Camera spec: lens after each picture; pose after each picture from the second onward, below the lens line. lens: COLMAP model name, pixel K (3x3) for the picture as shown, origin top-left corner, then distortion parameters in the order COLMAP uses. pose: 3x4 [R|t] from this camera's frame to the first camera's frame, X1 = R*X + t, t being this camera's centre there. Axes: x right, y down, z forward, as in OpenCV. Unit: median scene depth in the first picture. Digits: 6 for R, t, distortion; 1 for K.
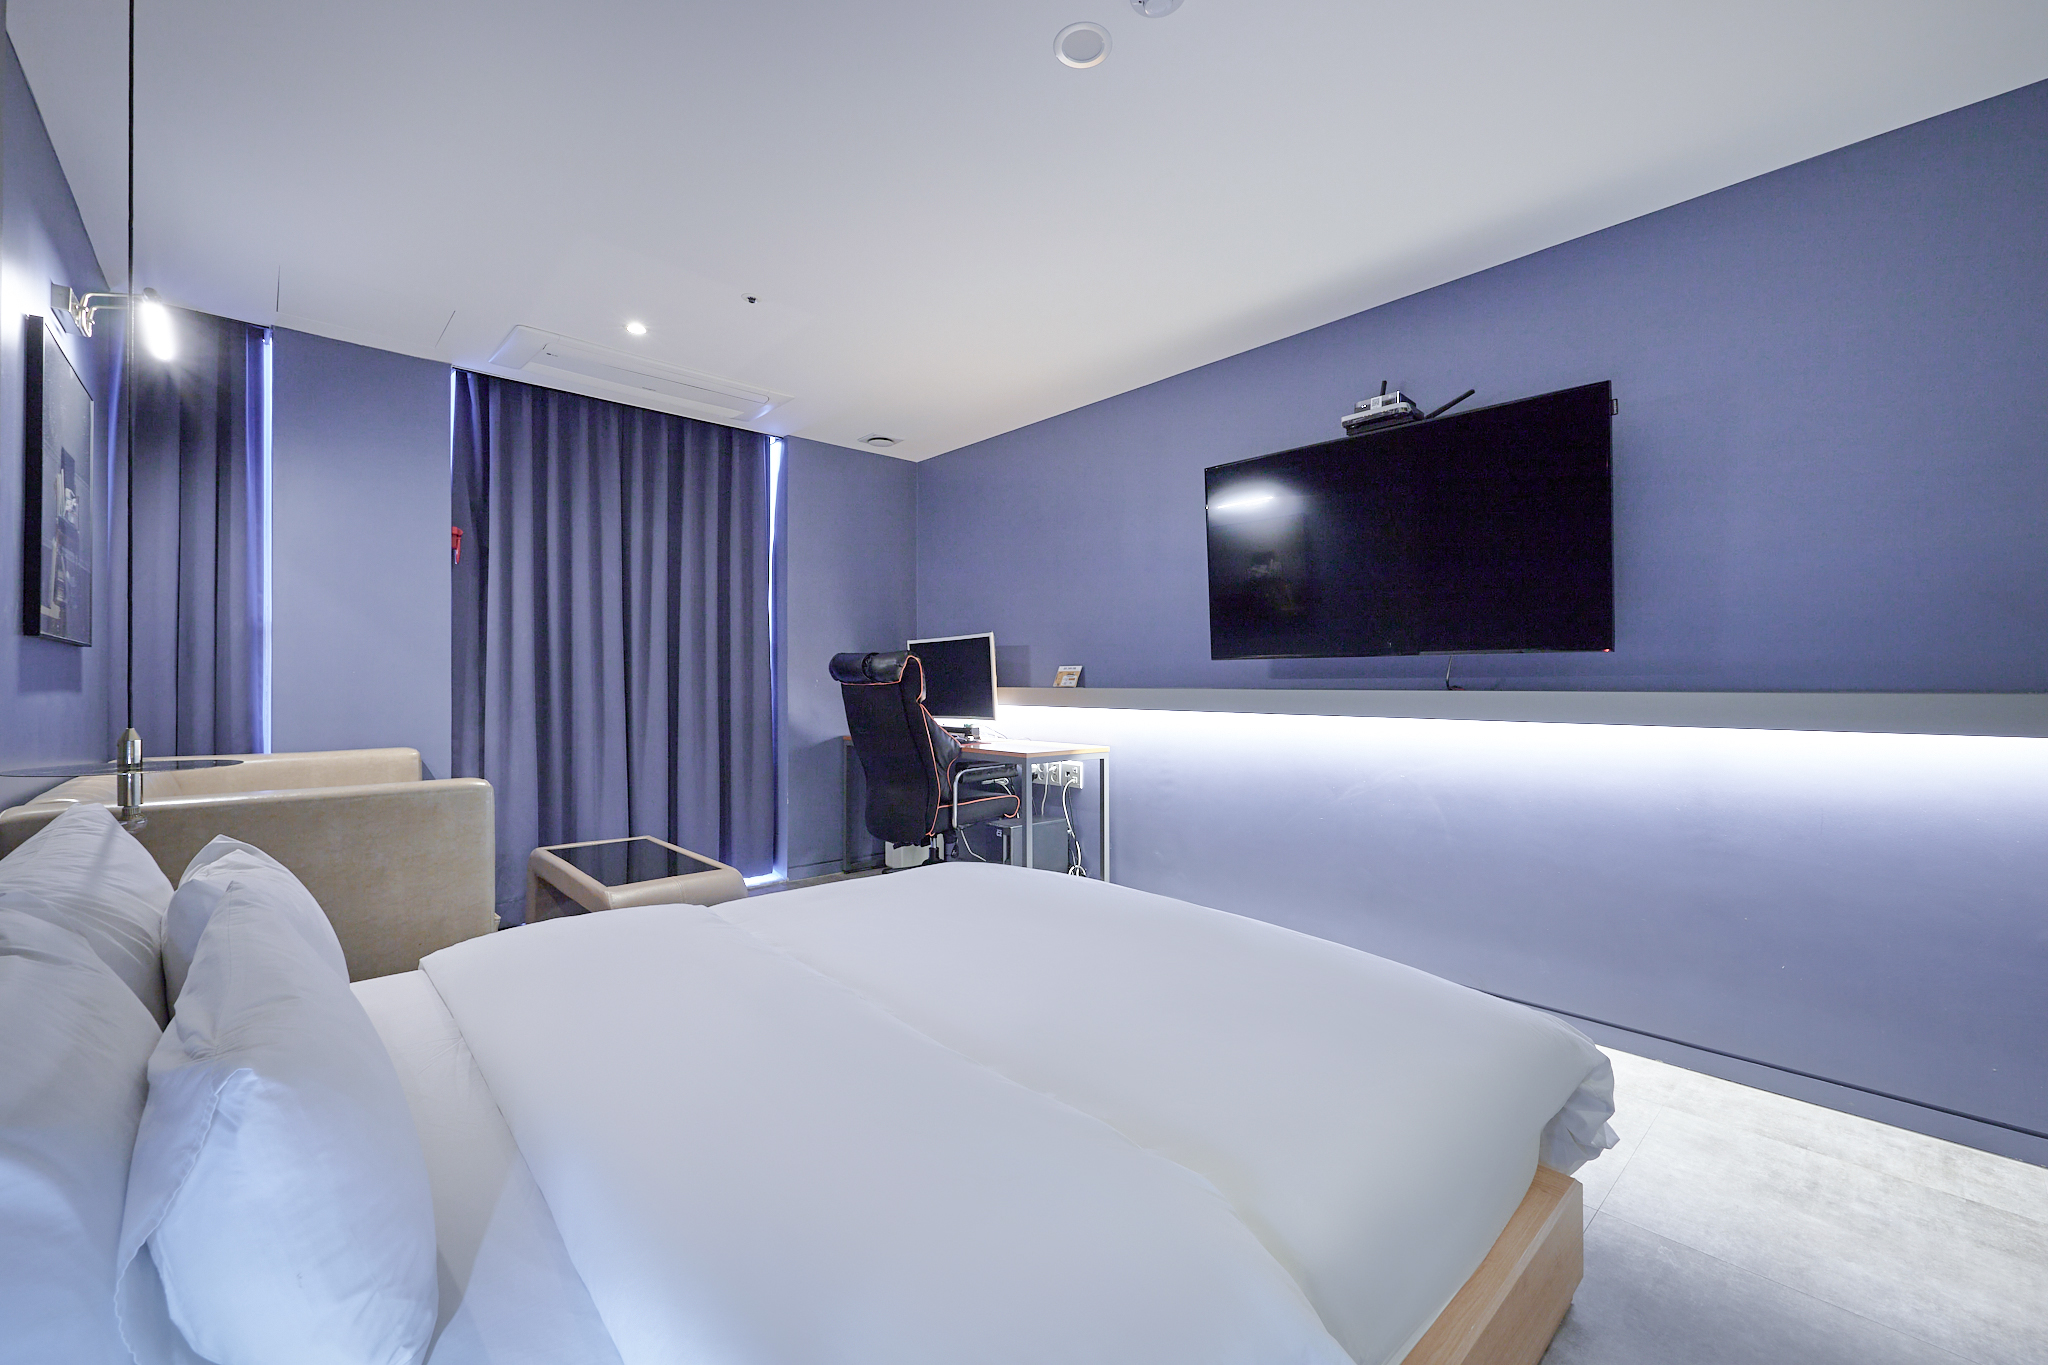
lens RADIAL K [[814.7, 0, 1024.0], [0, 814.7, 682.5], [0, 0, 1]] dist [-0.000158, -0.000117]
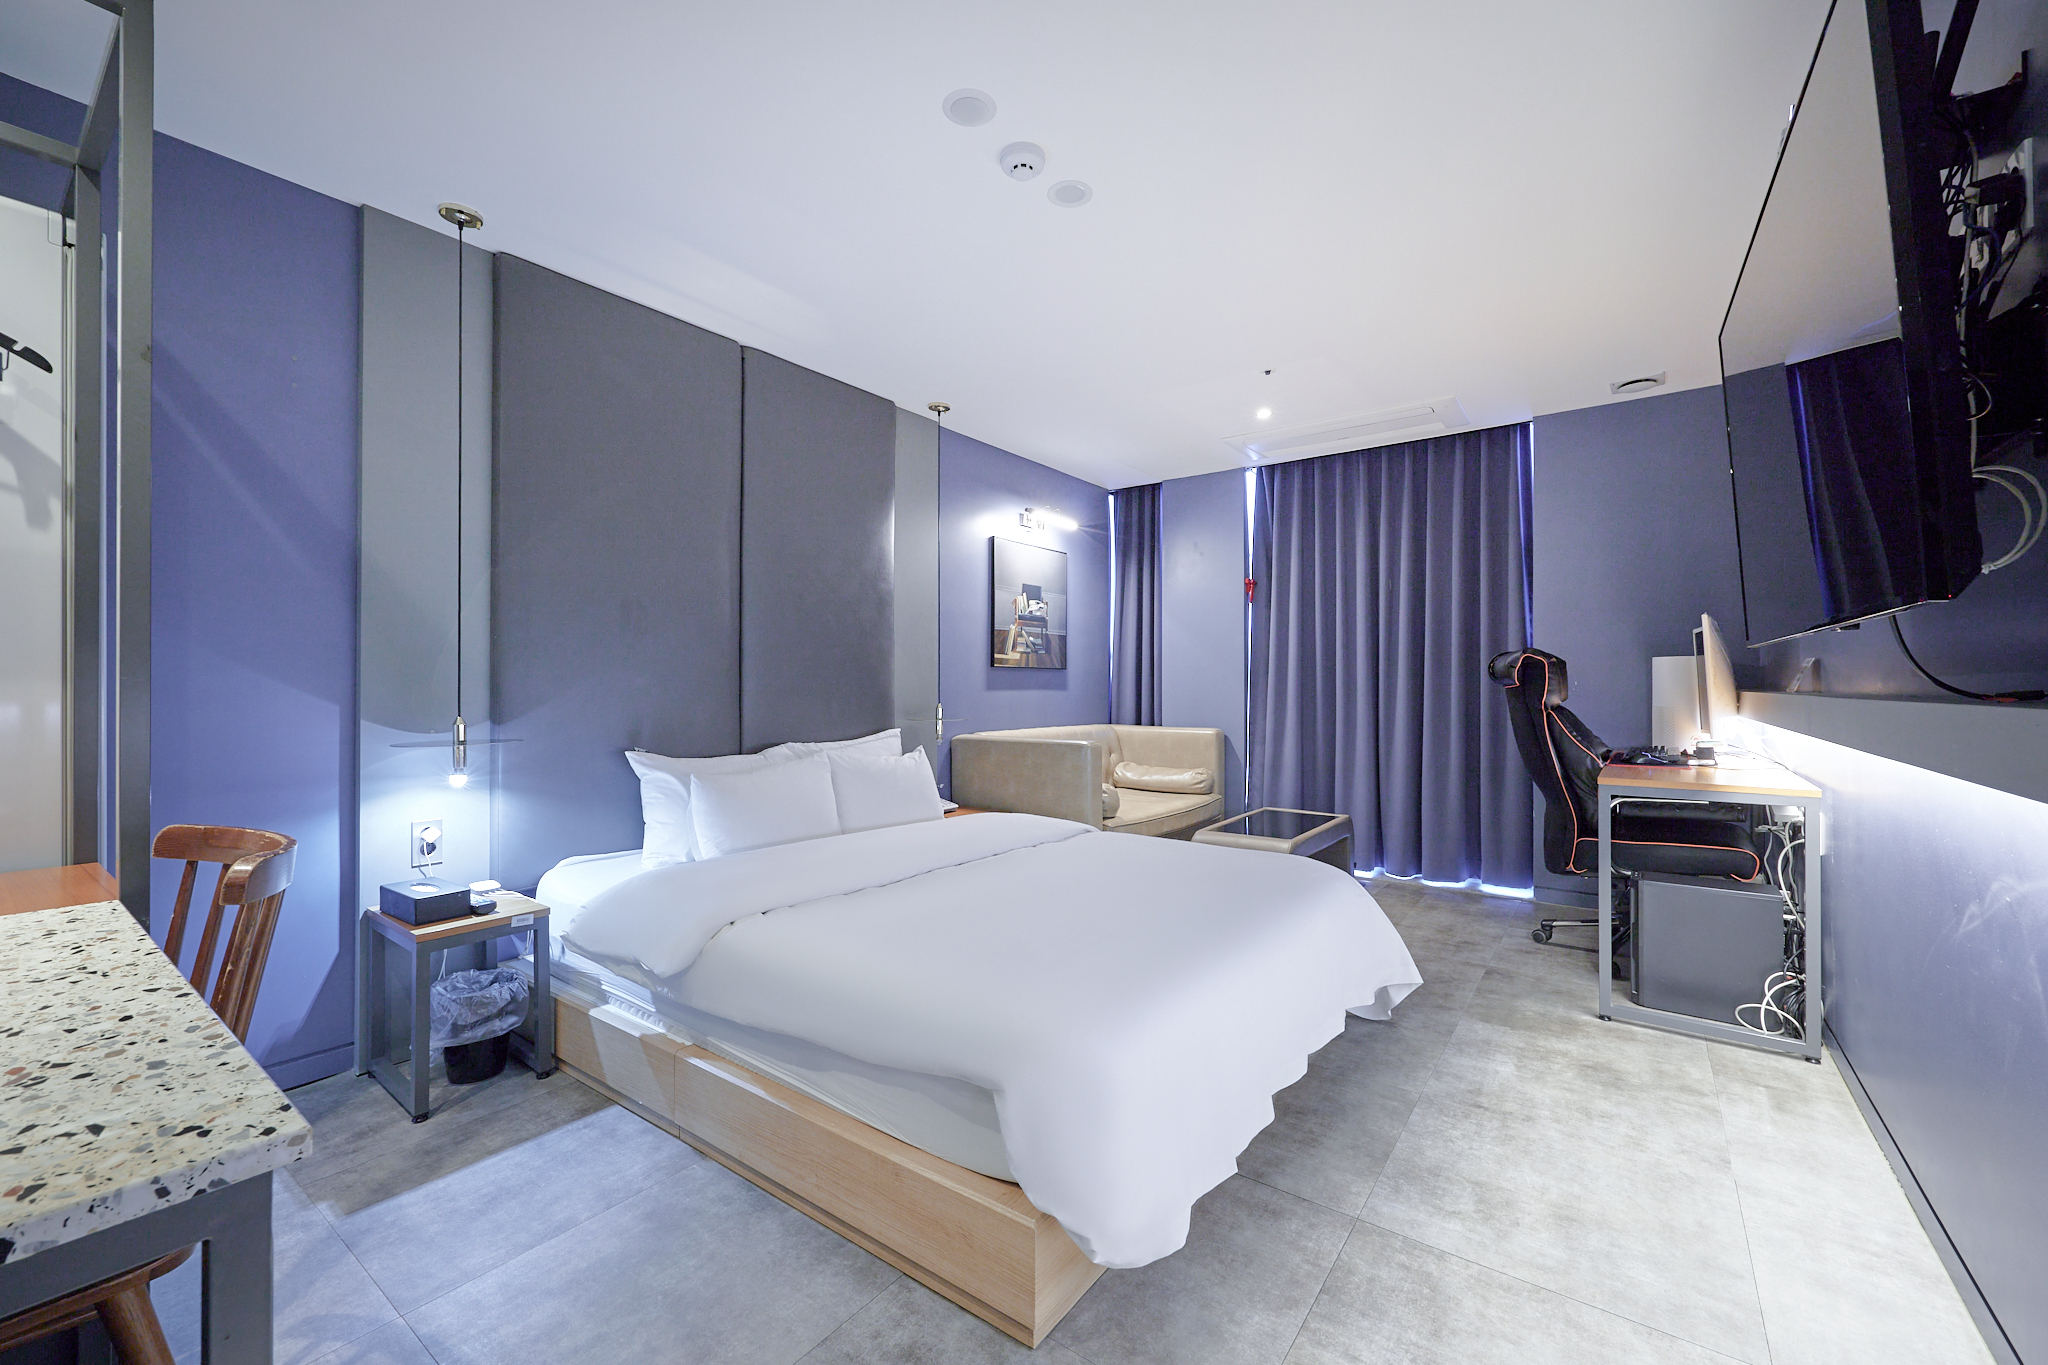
lens RADIAL K [[817.8, 0, 1024.0], [0, 817.8, 682.5], [0, 0, 1]] dist [-0.000800, -0.000812]
pose [[0.188262, -0.003018, -0.982114, 0.708224], [0.000926, 0.999995, -0.002895, -0.001455], [0.982118, -0.000364, 0.188264, 0.363671]]
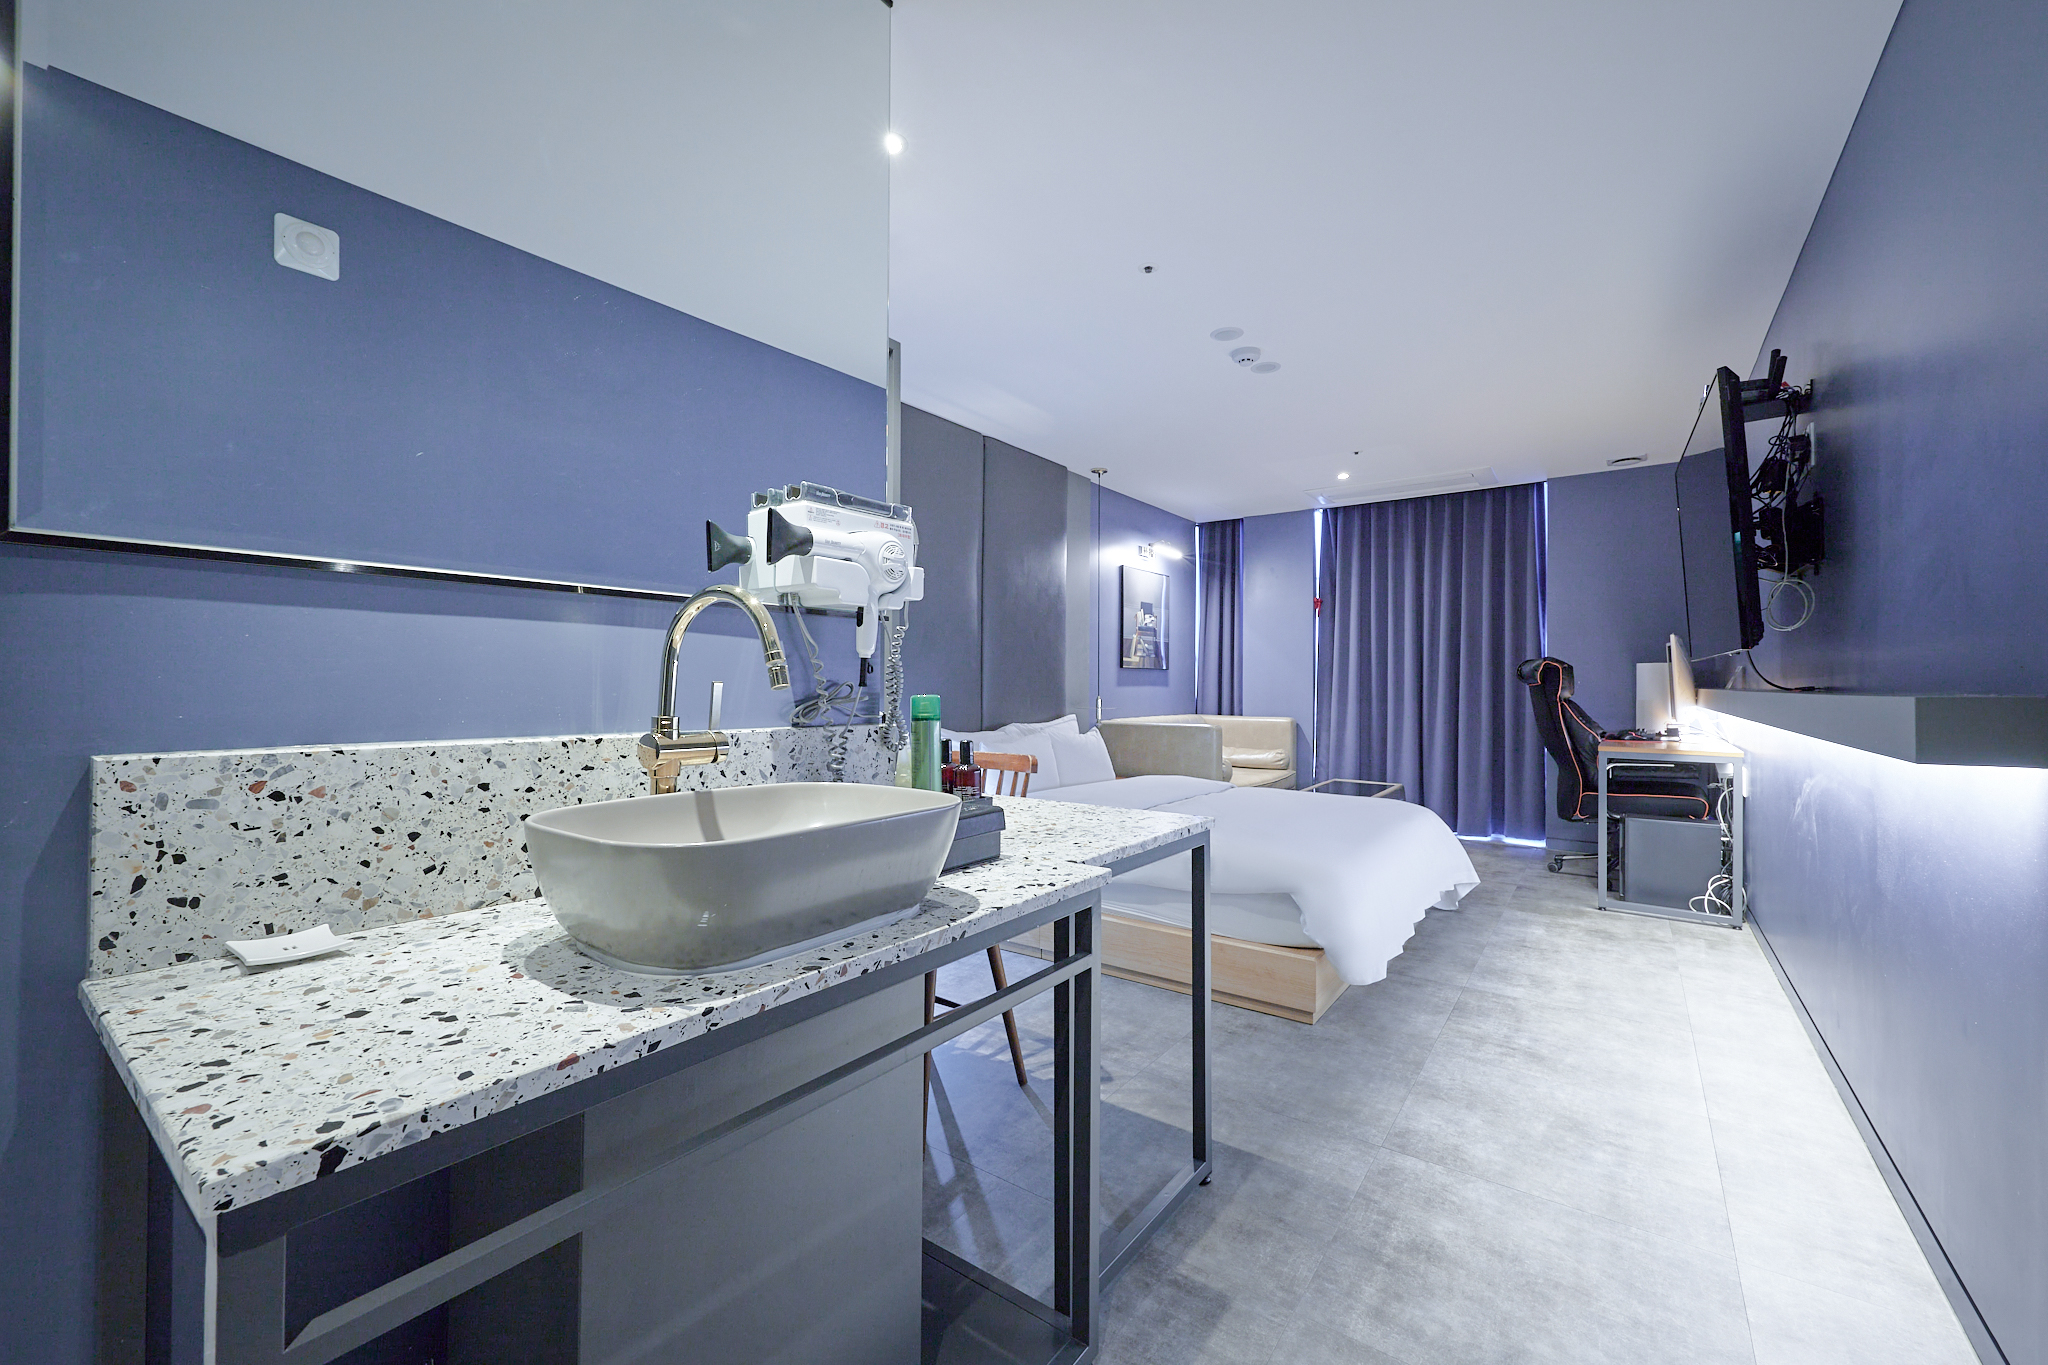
lens RADIAL K [[822.7, 0, 1016.2], [0, 822.7, 680.1], [0, 0, 1]] dist [-0.002792, -0.000299]
pose [[0.193240, -0.001384, -0.981151, 1.044460], [-0.003439, 0.999992, -0.002088, -0.000924], [0.981145, 0.003777, 0.193234, -0.004228]]
